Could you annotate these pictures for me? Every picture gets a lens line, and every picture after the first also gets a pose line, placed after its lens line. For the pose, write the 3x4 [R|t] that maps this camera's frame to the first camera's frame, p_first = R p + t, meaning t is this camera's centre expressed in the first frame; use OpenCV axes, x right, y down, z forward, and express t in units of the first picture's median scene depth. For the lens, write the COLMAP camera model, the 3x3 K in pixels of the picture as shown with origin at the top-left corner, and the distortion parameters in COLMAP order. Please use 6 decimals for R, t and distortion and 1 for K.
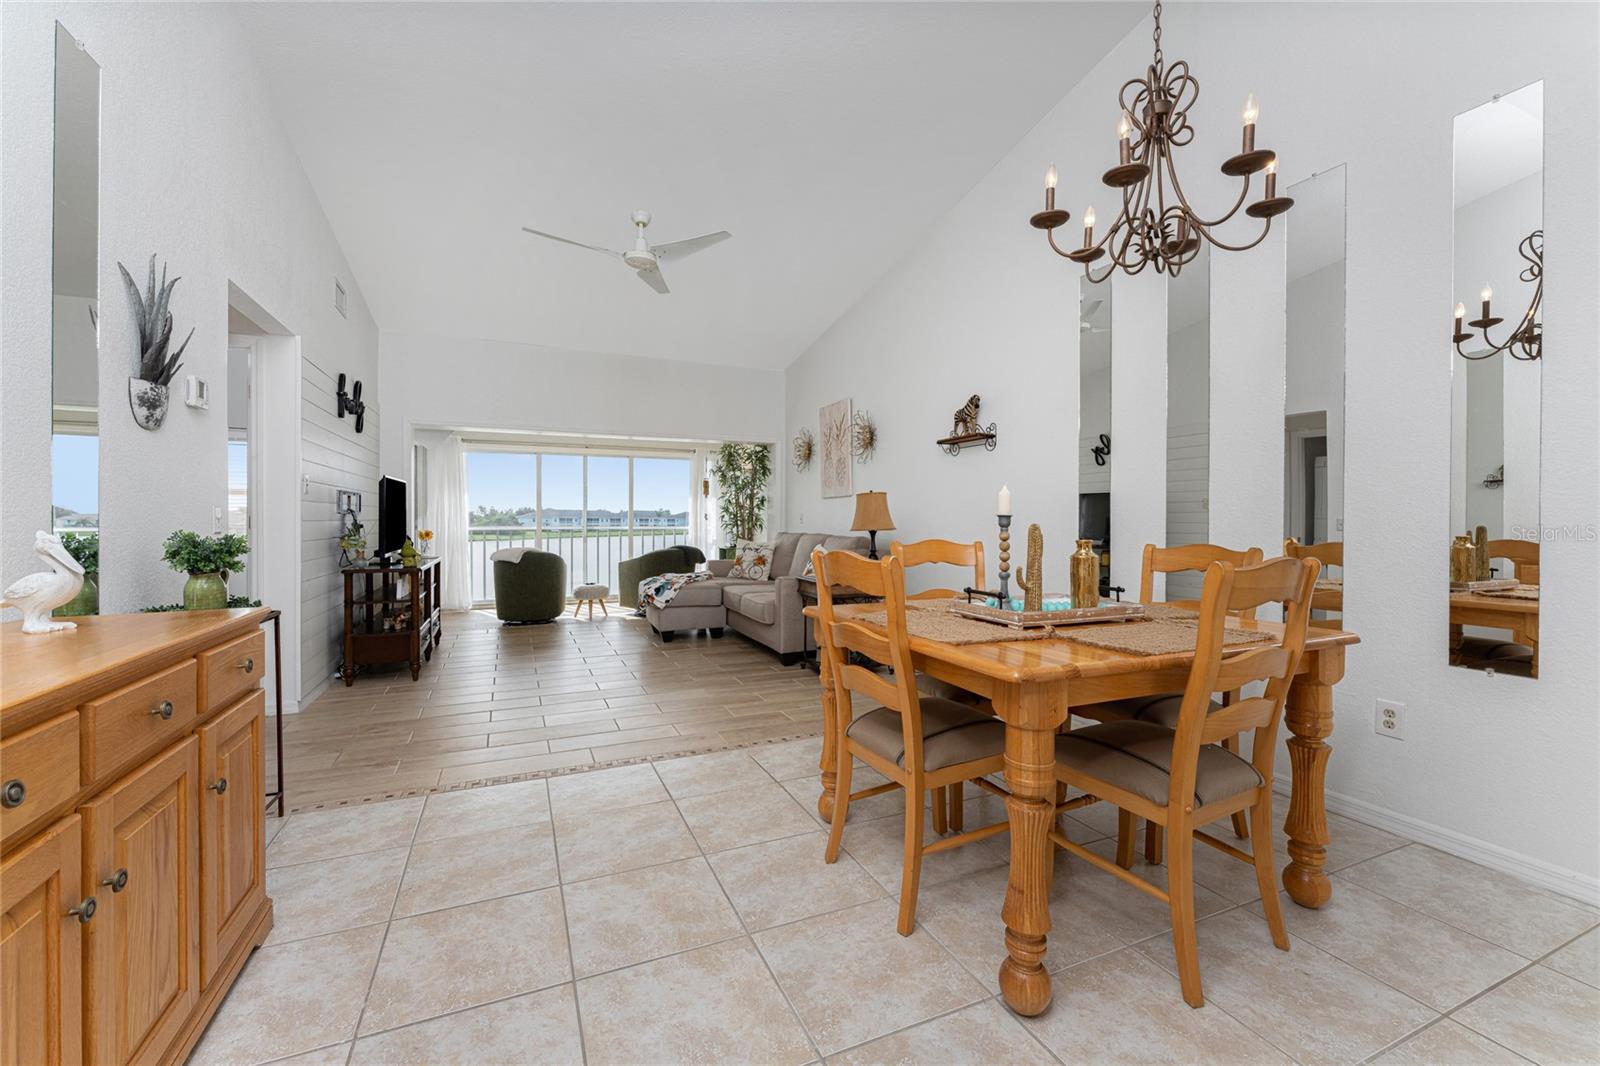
lens RADIAL K [[679.6, 0, 809.6], [0, 679.6, 521.9], [0, 0, 1]] dist [0.000358, -0.000065]
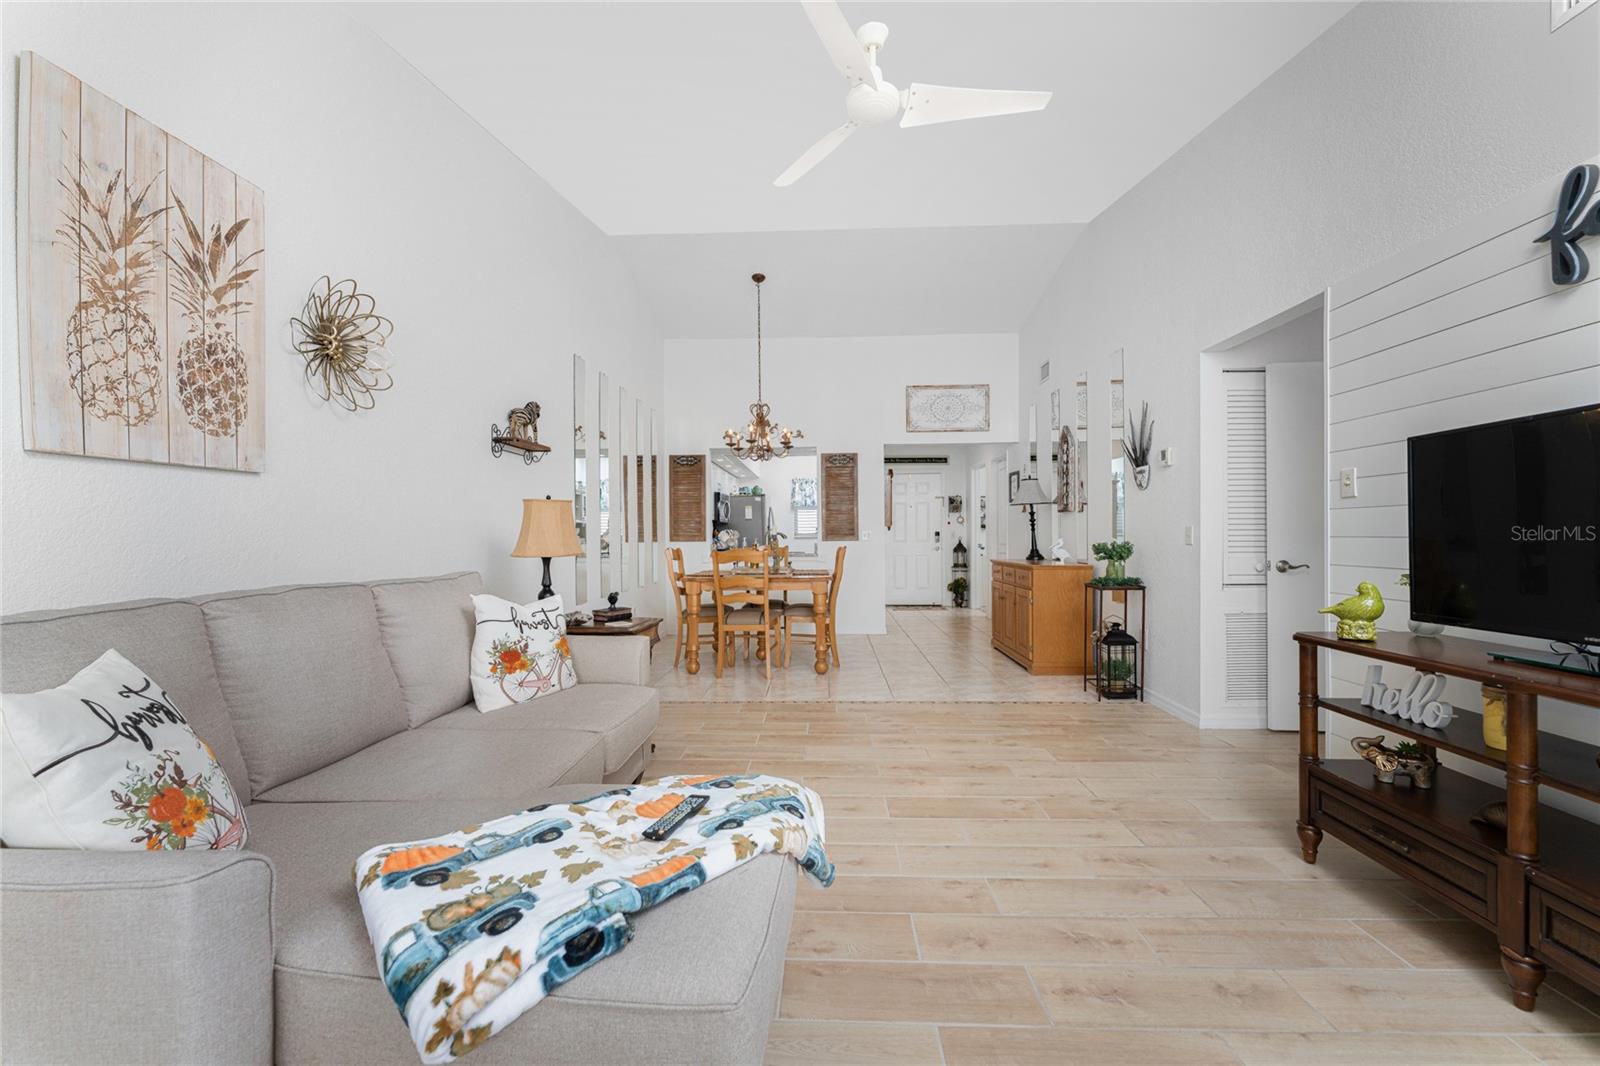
lens RADIAL K [[662.0, 0, 842.2], [0, 662.0, 534.8], [0, 0, 1]] dist [0.000502, 0.000305]
pose [[-0.924891, 0.007171, 0.380165, -0.314102], [0.009192, 0.999952, 0.003500, -0.005027], [-0.380121, 0.006731, -0.924912, 1.100564]]
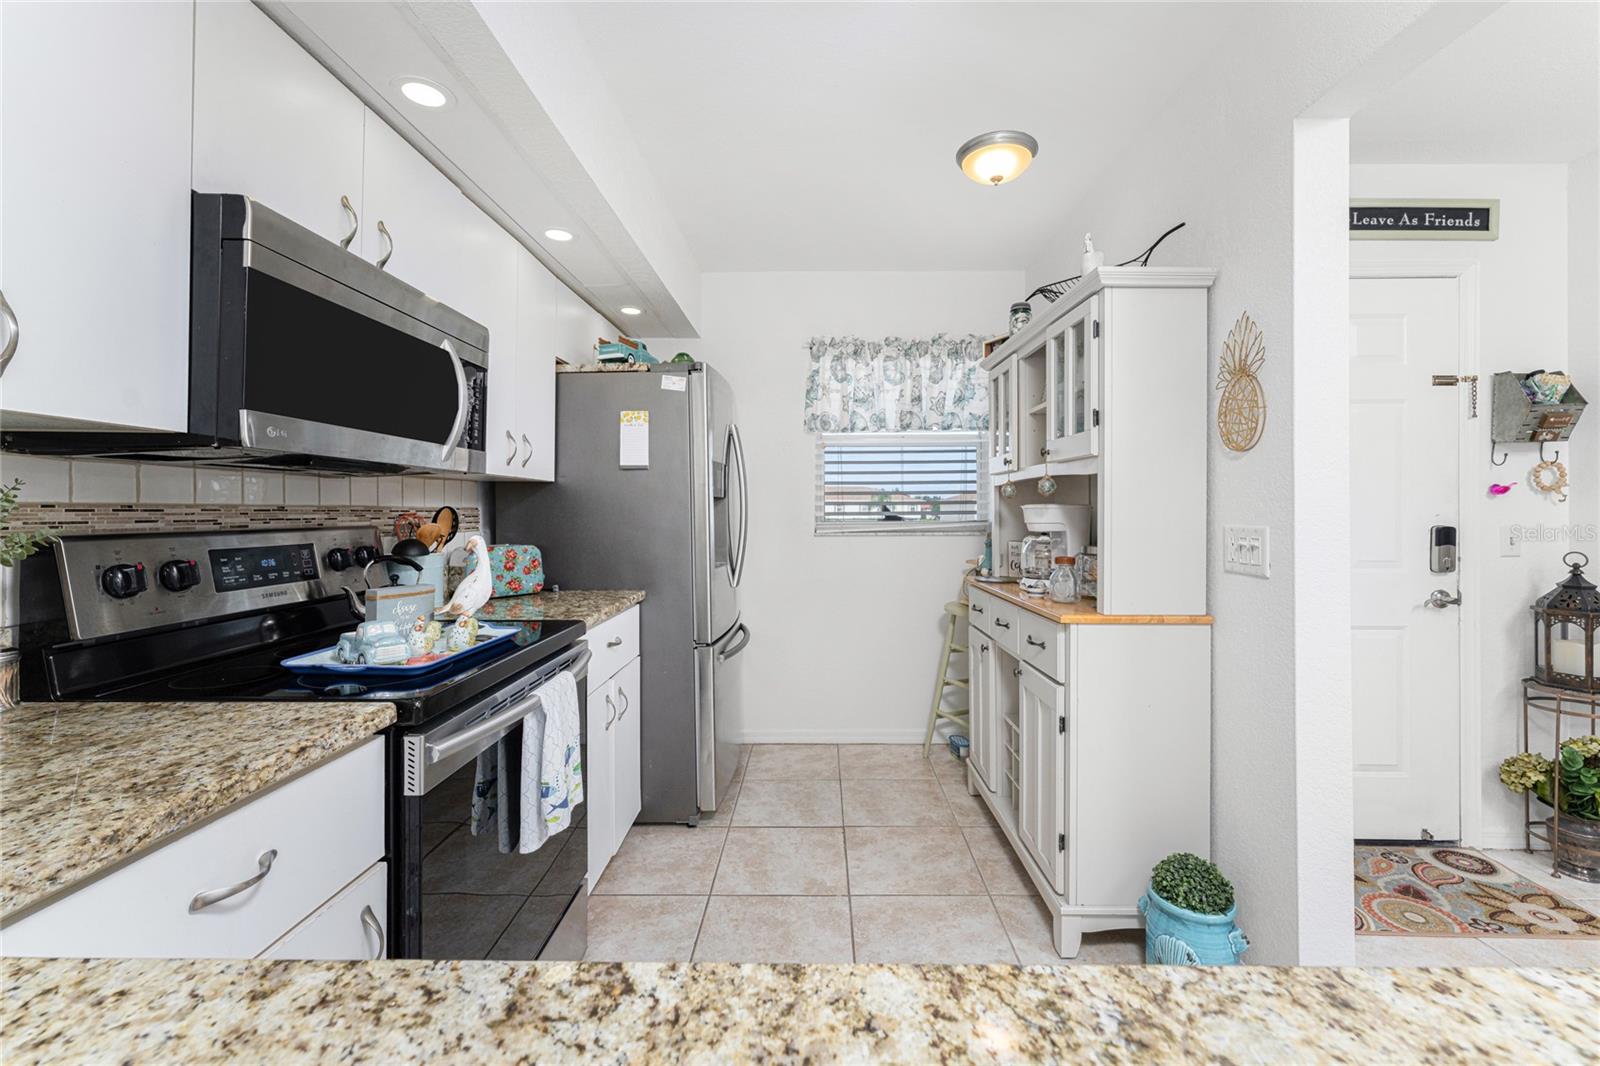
lens RADIAL K [[705.3, 0, 791.2], [0, 705.3, 513.7], [0, 0, 1]] dist [0.001185, 0.010911]
pose [[-0.900277, -0.000730, 0.435317, 0.228981], [0.002338, 0.999976, 0.006512, -0.015703], [-0.435311, 0.006881, -0.900254, 0.066651]]
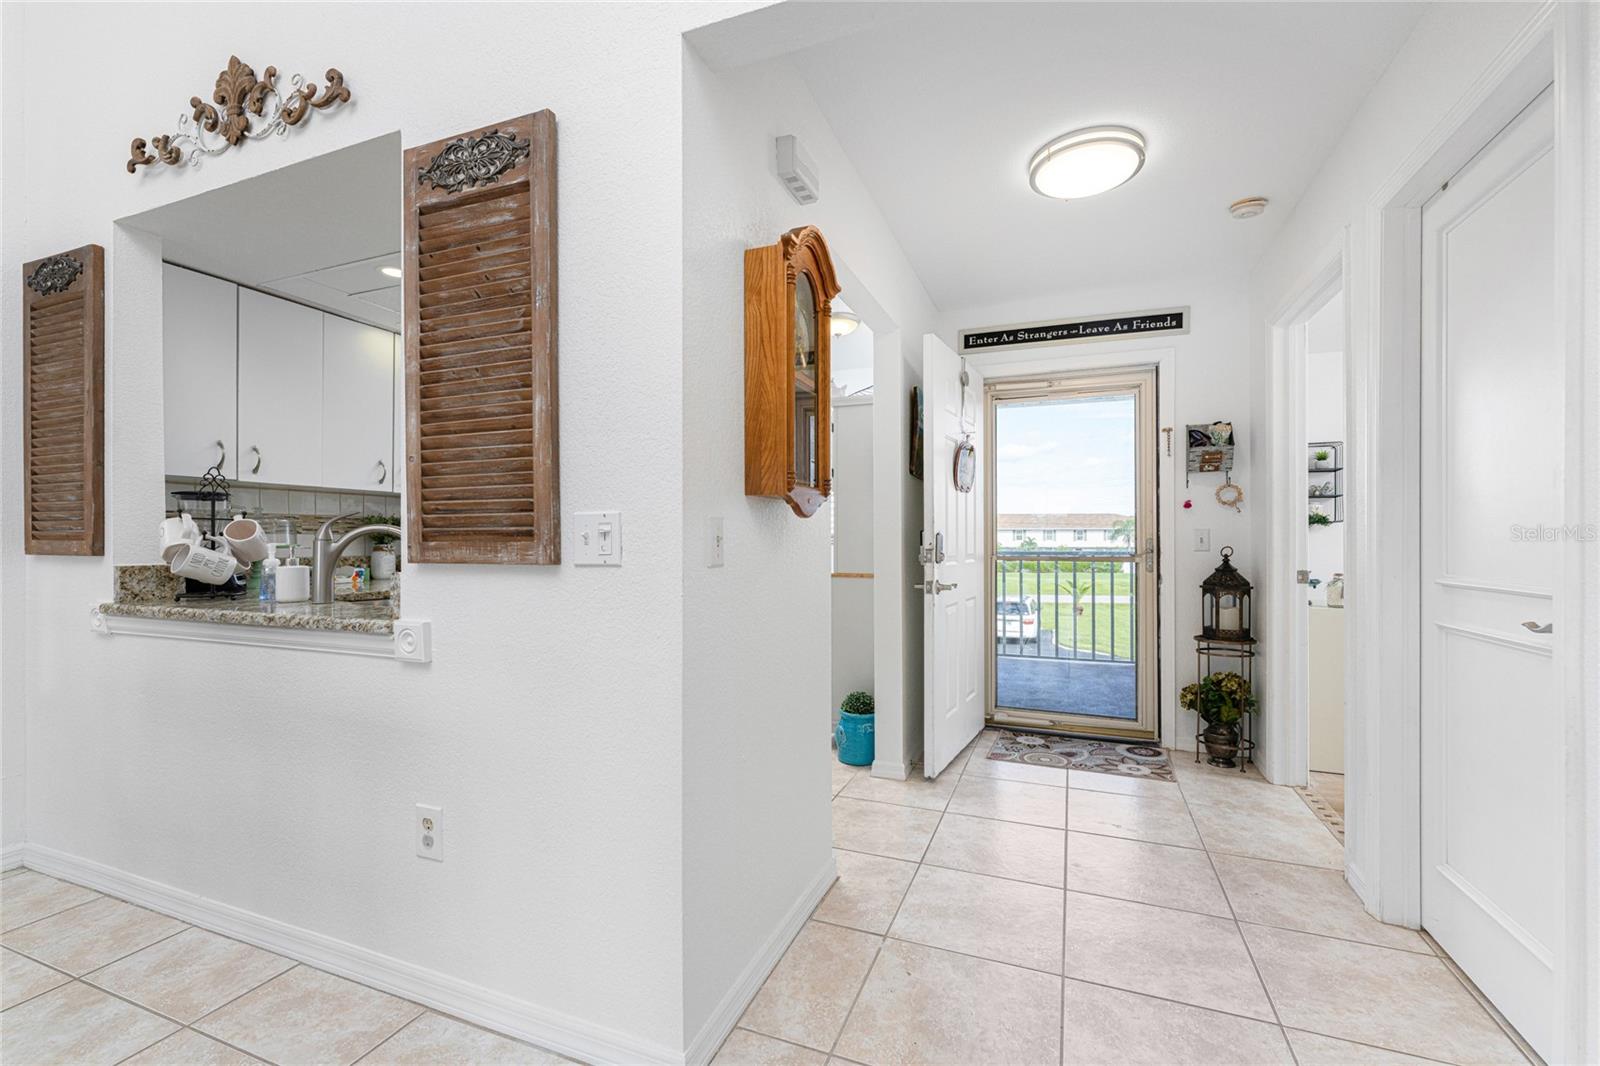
lens RADIAL K [[652.1, 0, 772.0], [0, 652.1, 535.4], [0, 0, 1]] dist [0.000706, 0.000015]
pose [[-0.664259, 0.005342, 0.747483, -0.119210], [0.003458, 0.999986, -0.004074, 0.000175], [-0.747494, -0.000121, -0.664268, 0.140075]]
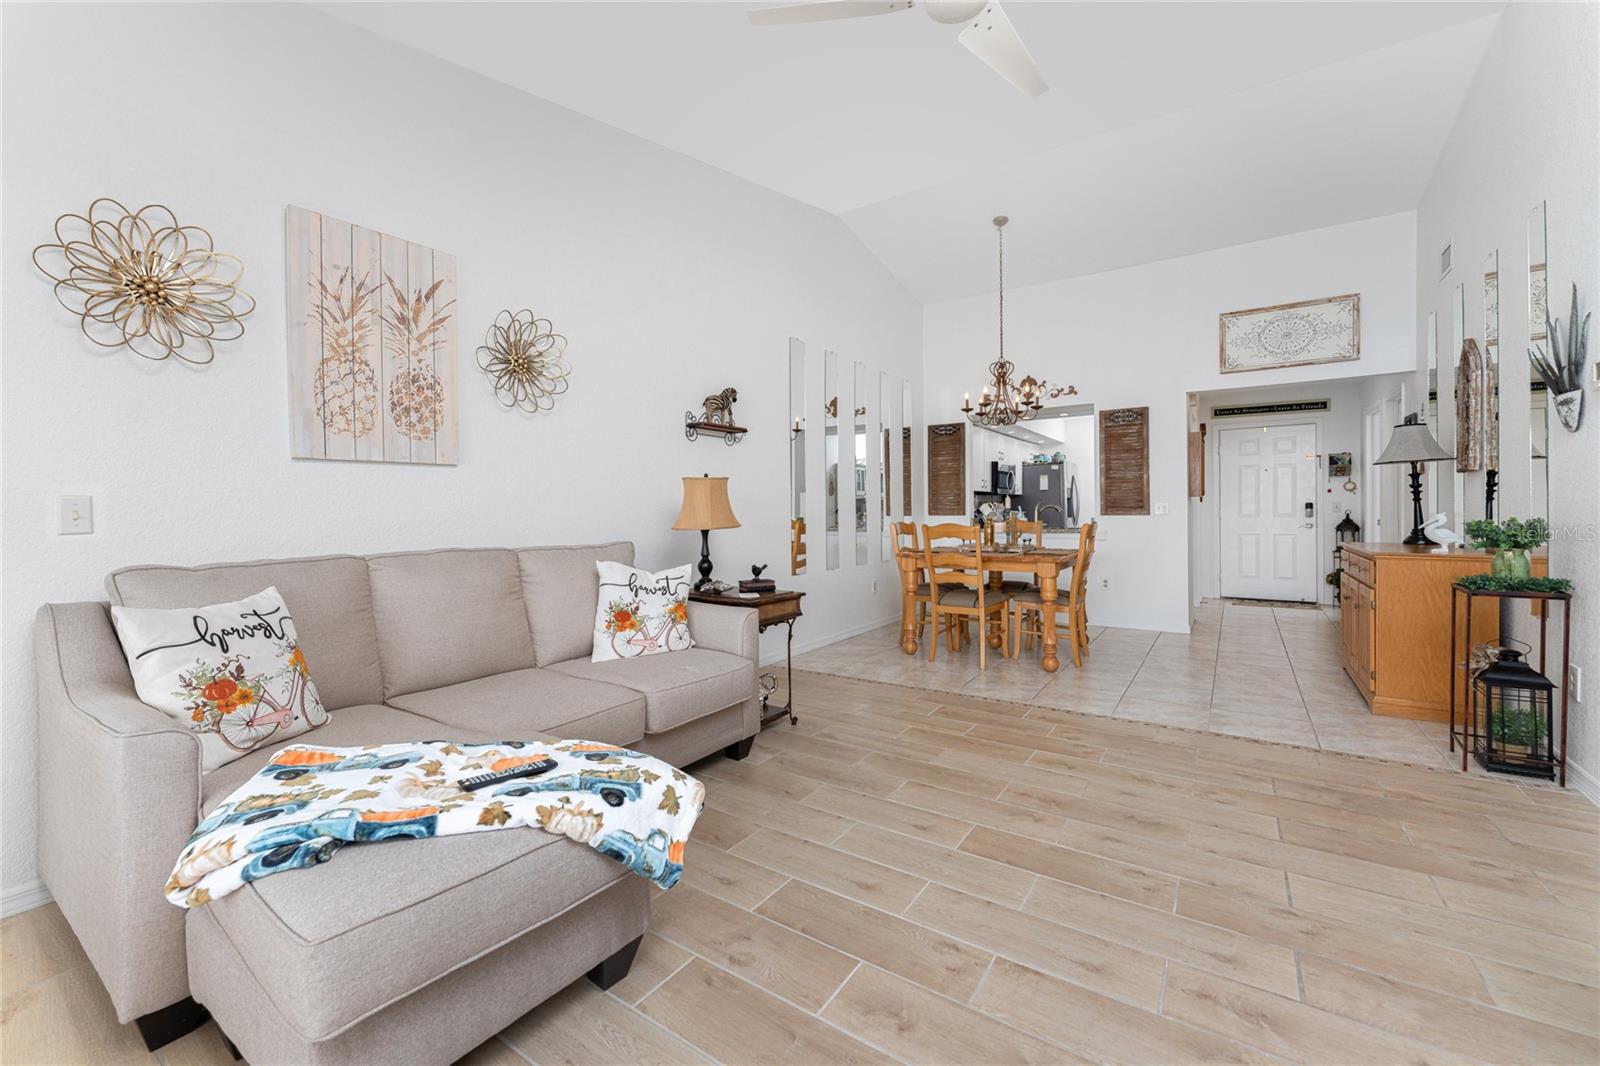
lens RADIAL K [[688.6, 0, 796.6], [0, 688.6, 511.8], [0, 0, 1]] dist [0.000193, 0.000254]
pose [[-0.557136, 0.003832, 0.830412, -0.428229], [0.012177, 0.999920, 0.003556, -0.004517], [-0.830332, 0.012093, -0.557138, 0.981646]]
